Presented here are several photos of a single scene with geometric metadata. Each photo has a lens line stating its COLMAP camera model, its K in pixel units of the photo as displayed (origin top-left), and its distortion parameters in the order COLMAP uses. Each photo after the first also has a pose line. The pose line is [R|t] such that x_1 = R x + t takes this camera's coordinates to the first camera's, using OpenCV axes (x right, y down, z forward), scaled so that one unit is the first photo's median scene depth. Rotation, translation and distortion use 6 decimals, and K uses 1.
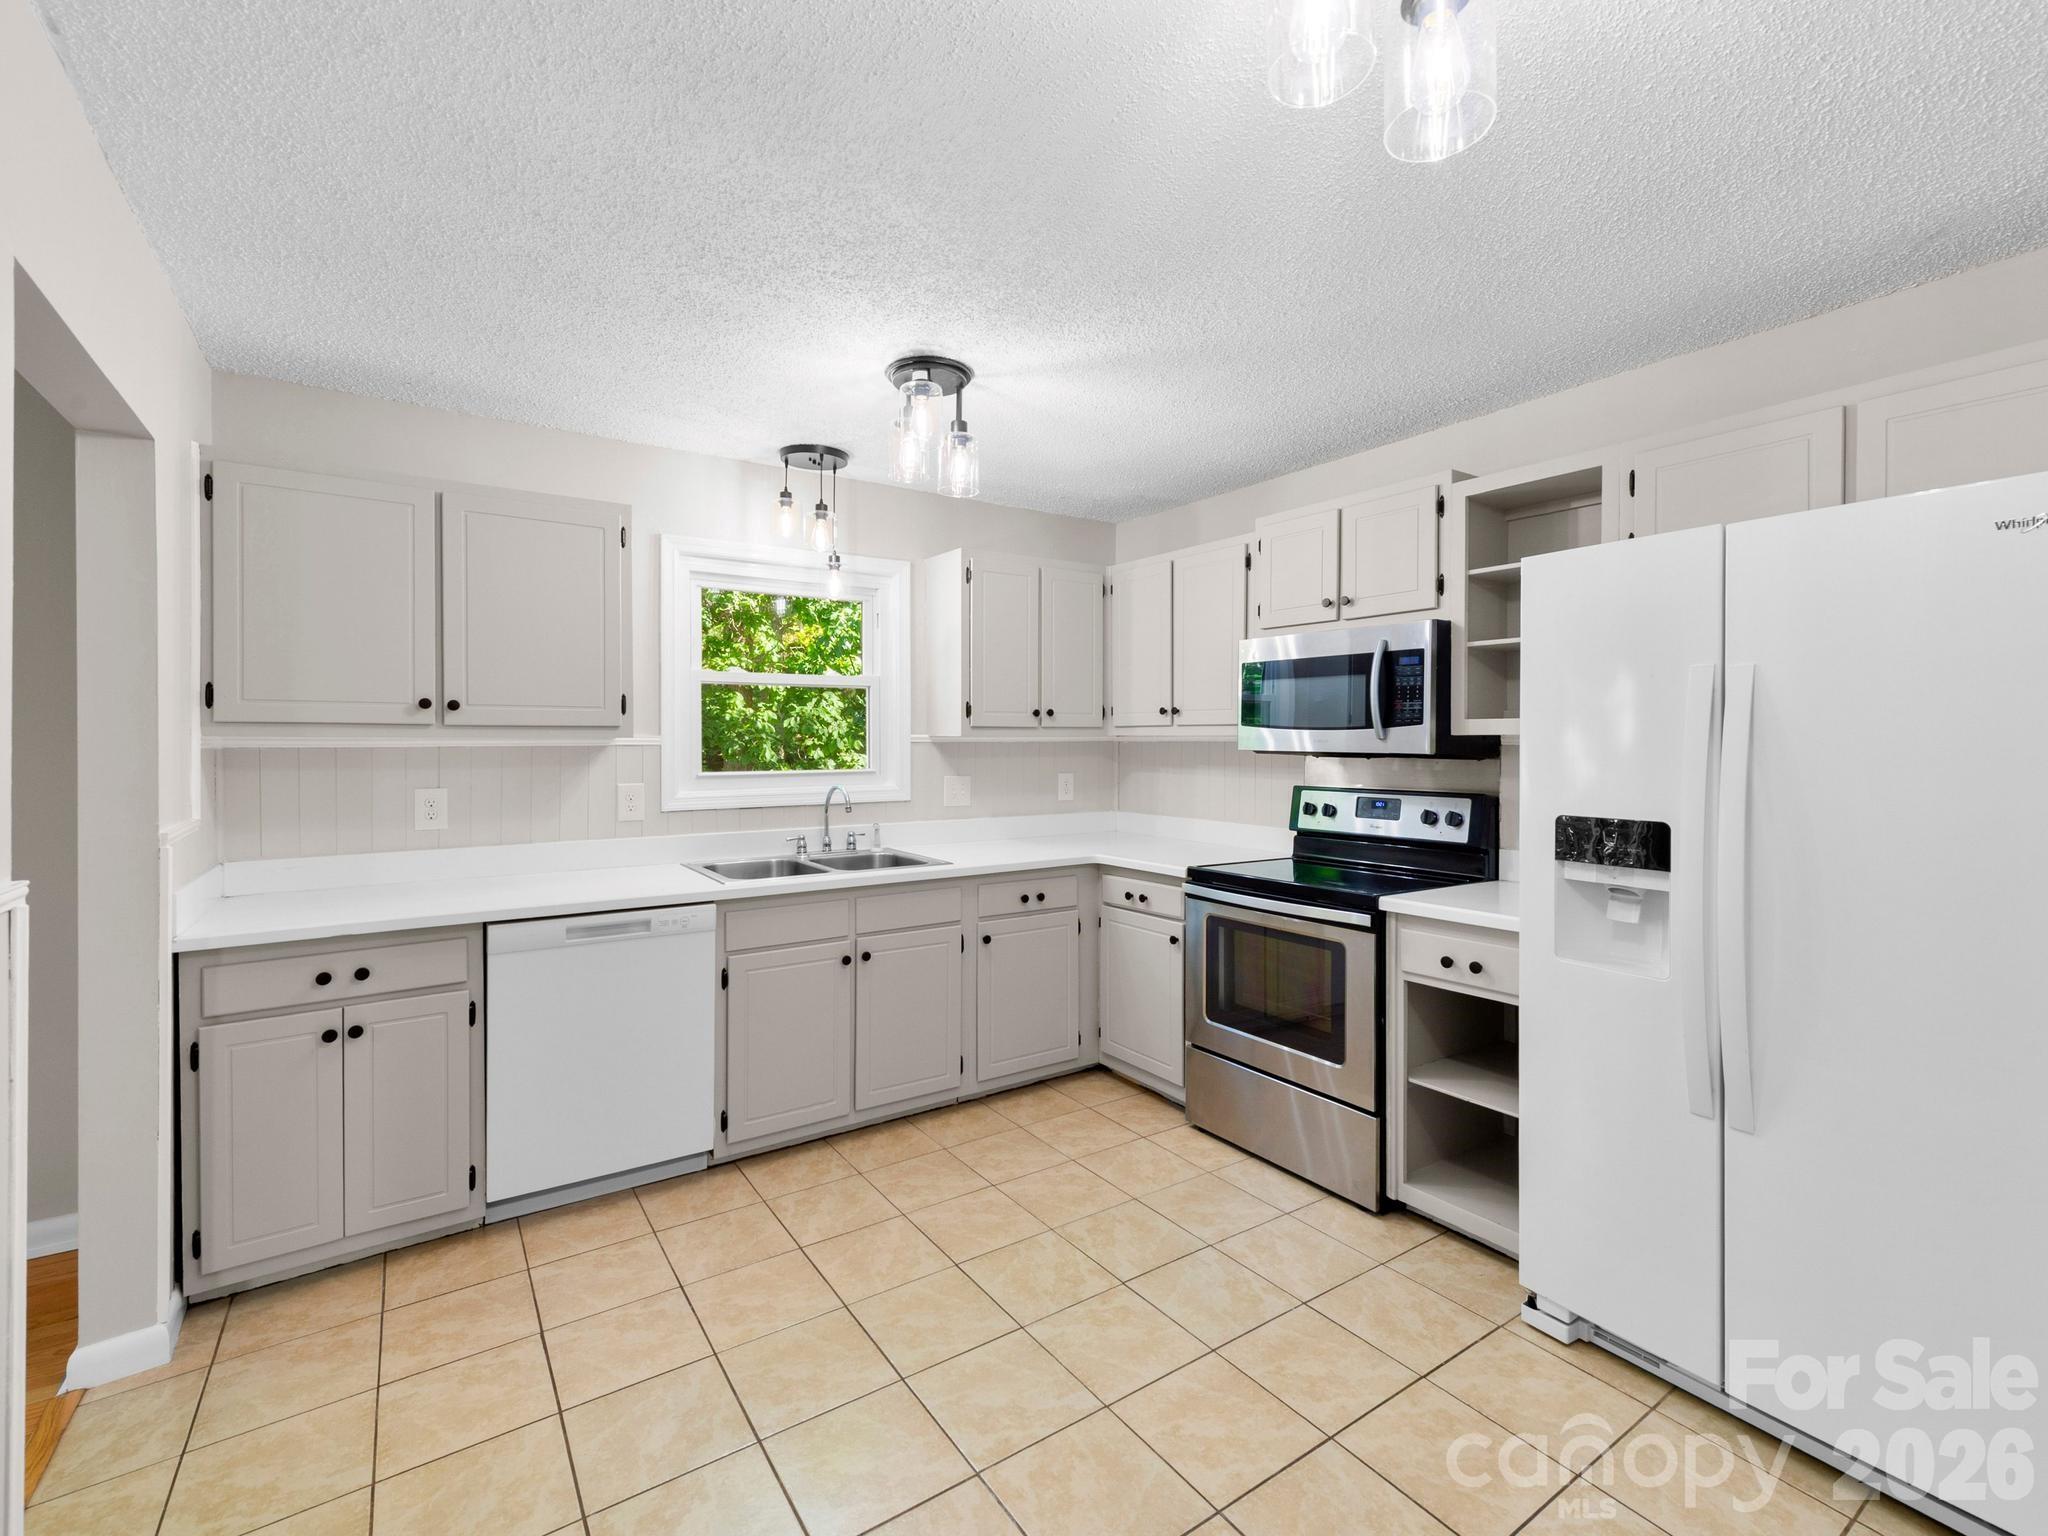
lens RADIAL K [[913.7, 0, 1008.5], [0, 913.7, 750.3], [0, 0, 1]] dist [0.020797, -0.003525]
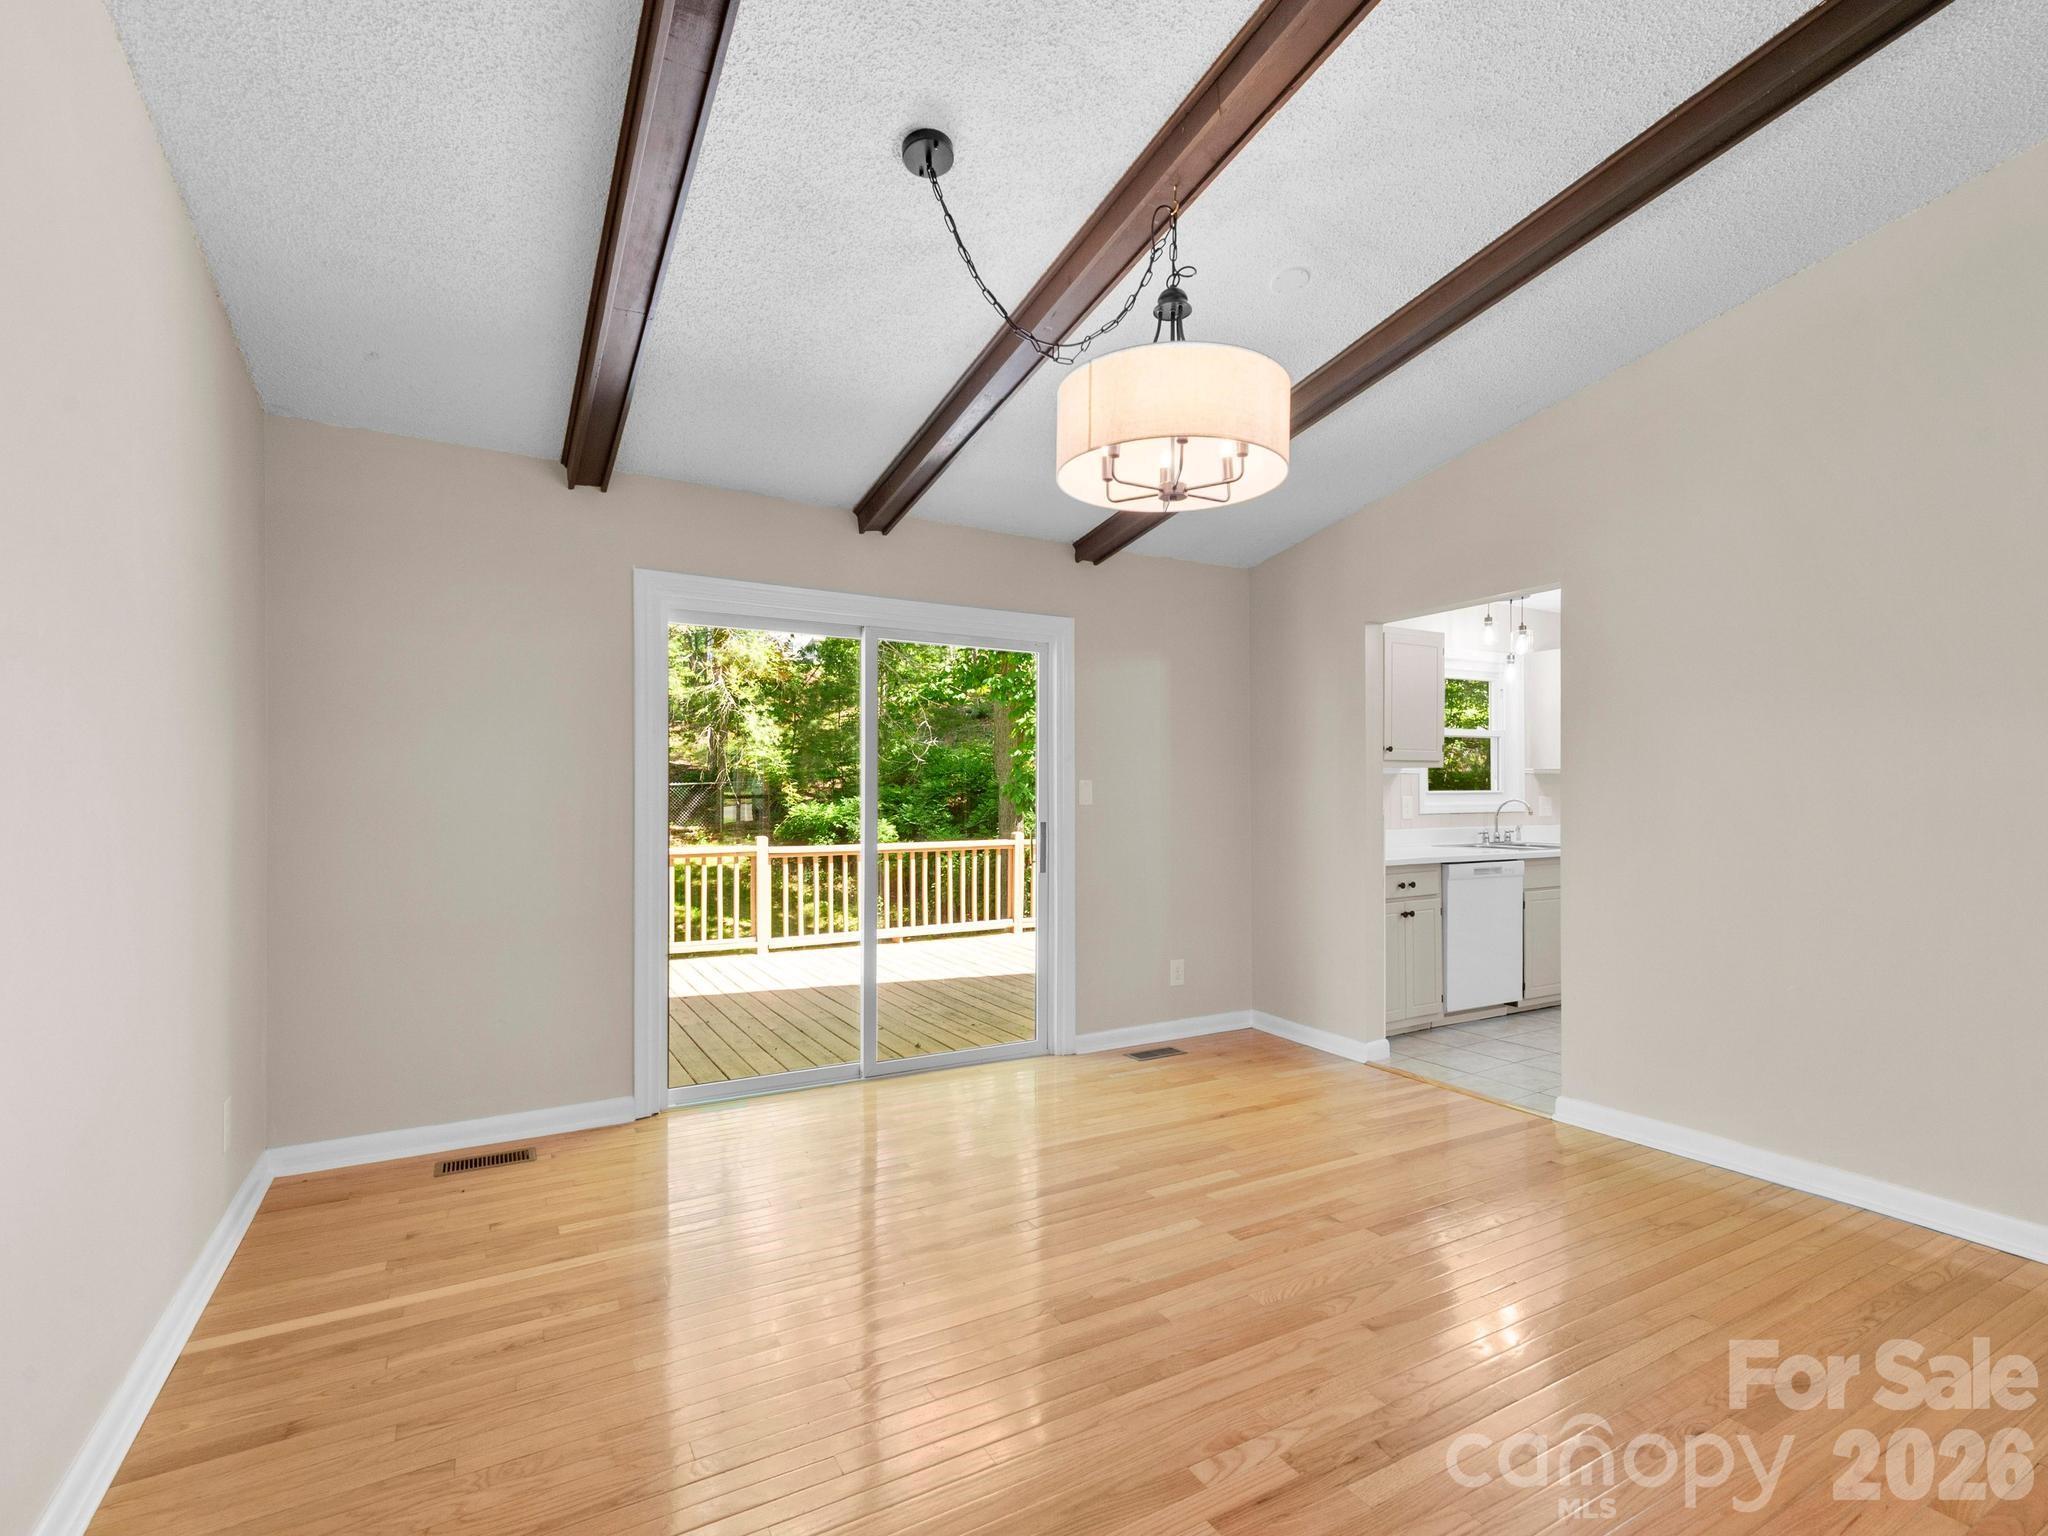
lens RADIAL K [[944.9, 0, 1005.3], [0, 944.9, 796.7], [0, 0, 1]] dist [0.012166, -0.003843]
pose [[0.996568, -0.006001, -0.082566, -1.088184], [0.005090, 0.999924, -0.011246, 0.057149], [0.082627, 0.010787, 0.996522, -0.840971]]
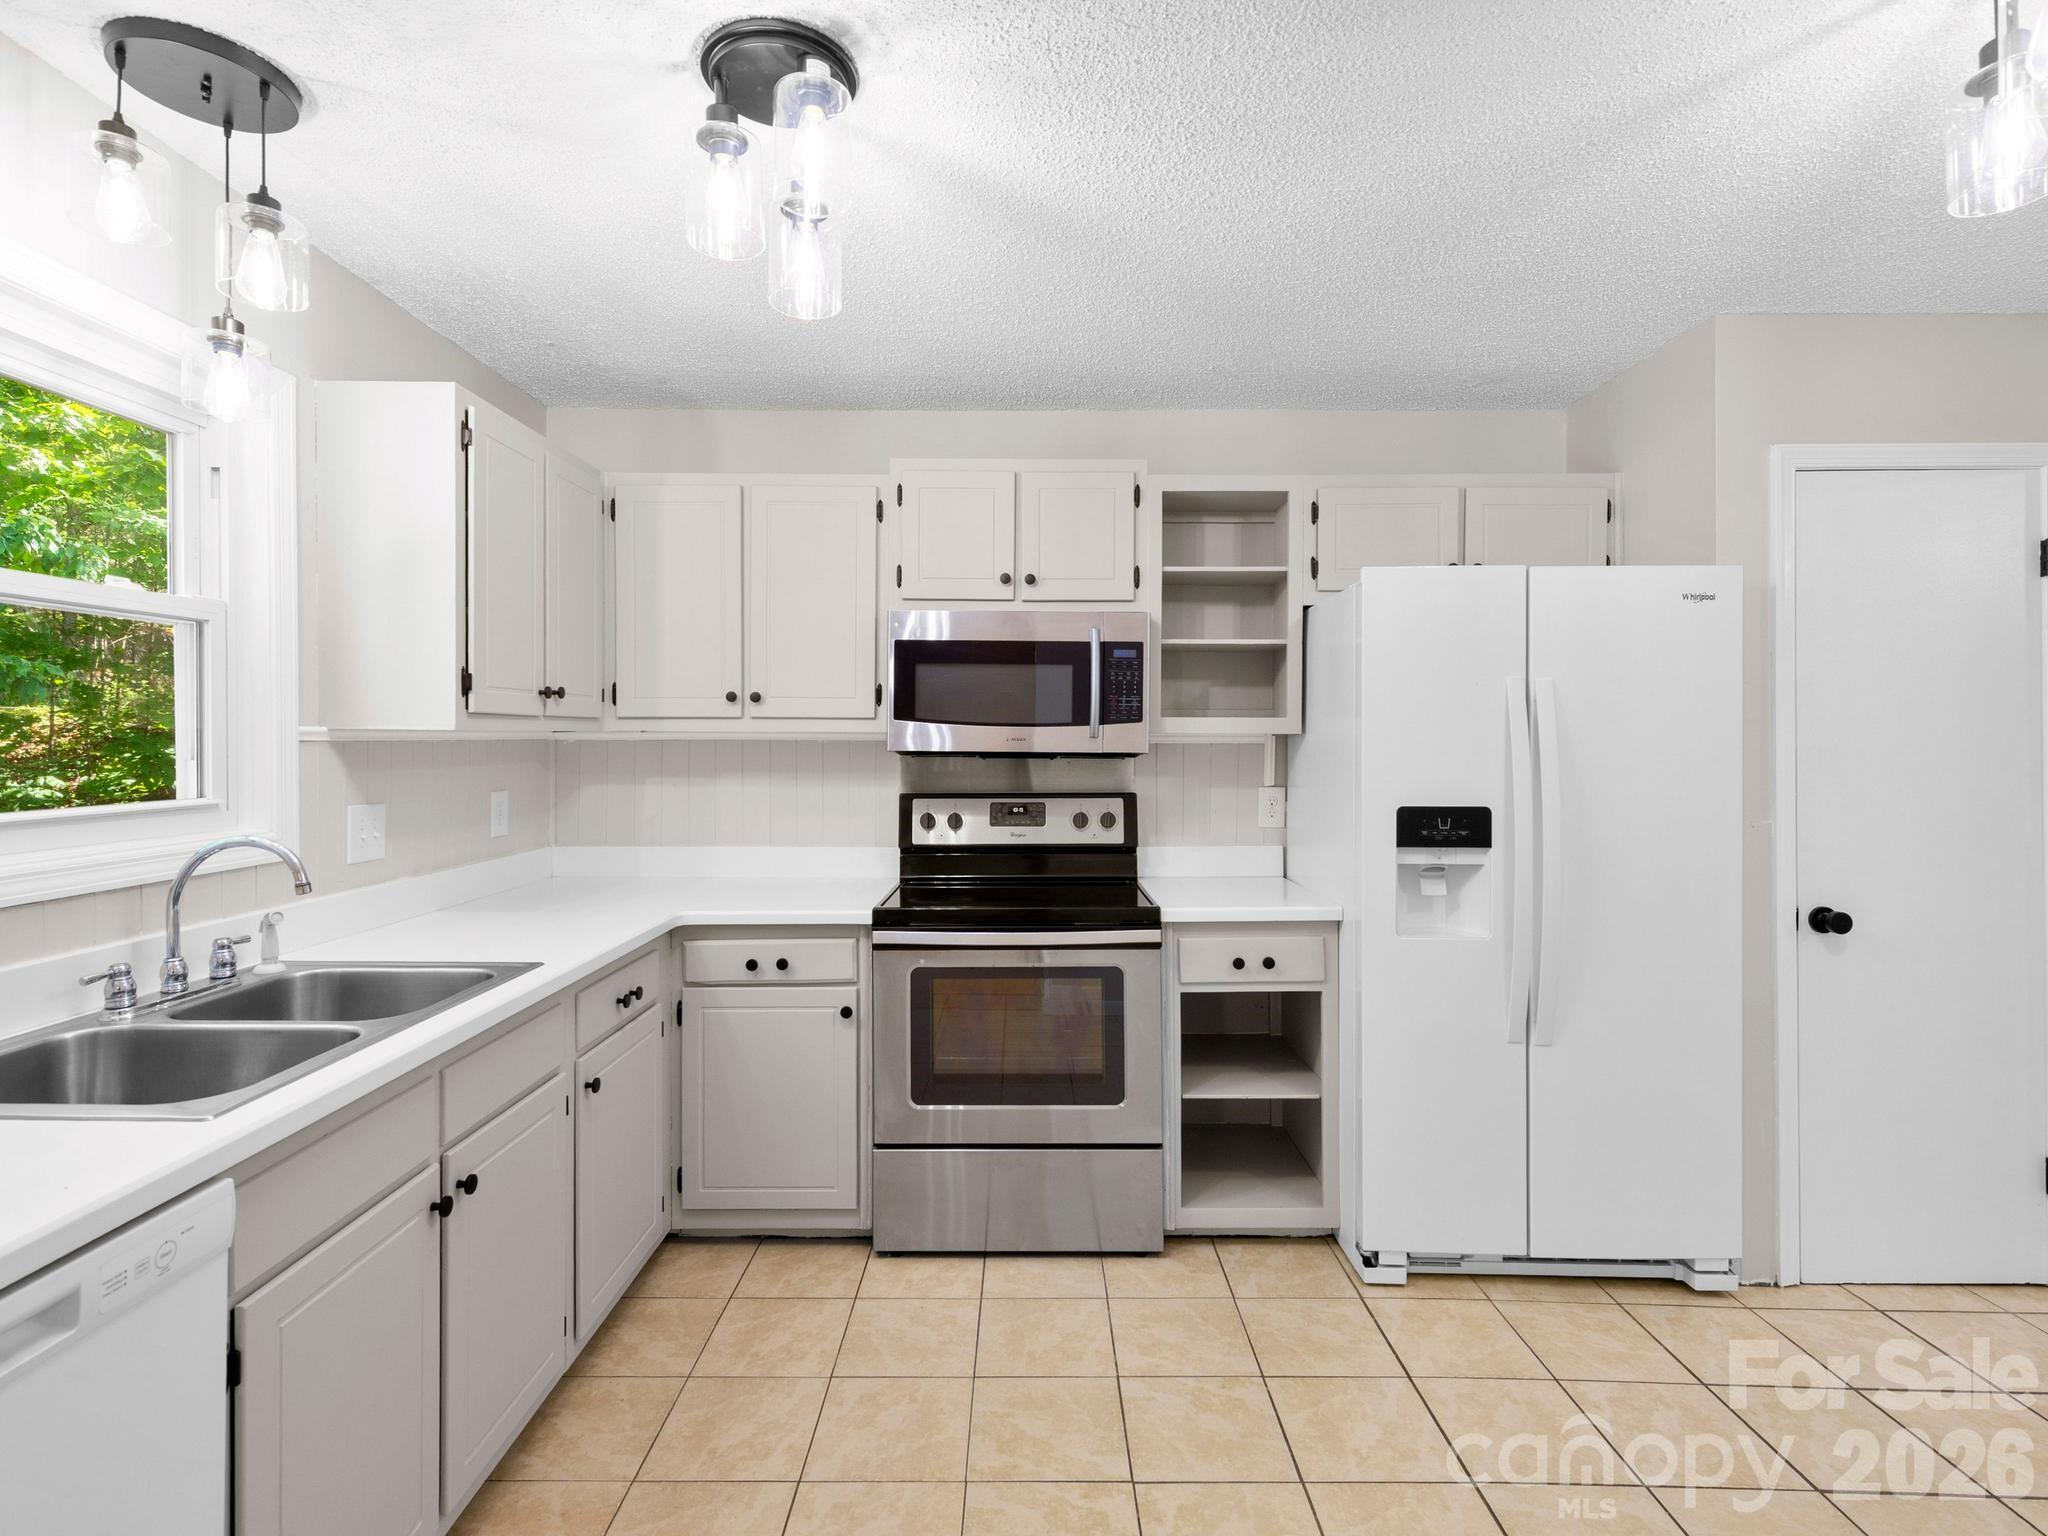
lens RADIAL K [[1030.8, 0, 1015.5], [0, 1030.8, 748.6], [0, 0, 1]] dist [0.018586, -0.002456]
pose [[0.560210, -0.007905, 0.828313, -0.461238], [0.008214, 0.999958, 0.003988, -0.005260], [-0.828310, 0.004570, 0.560251, 0.465938]]
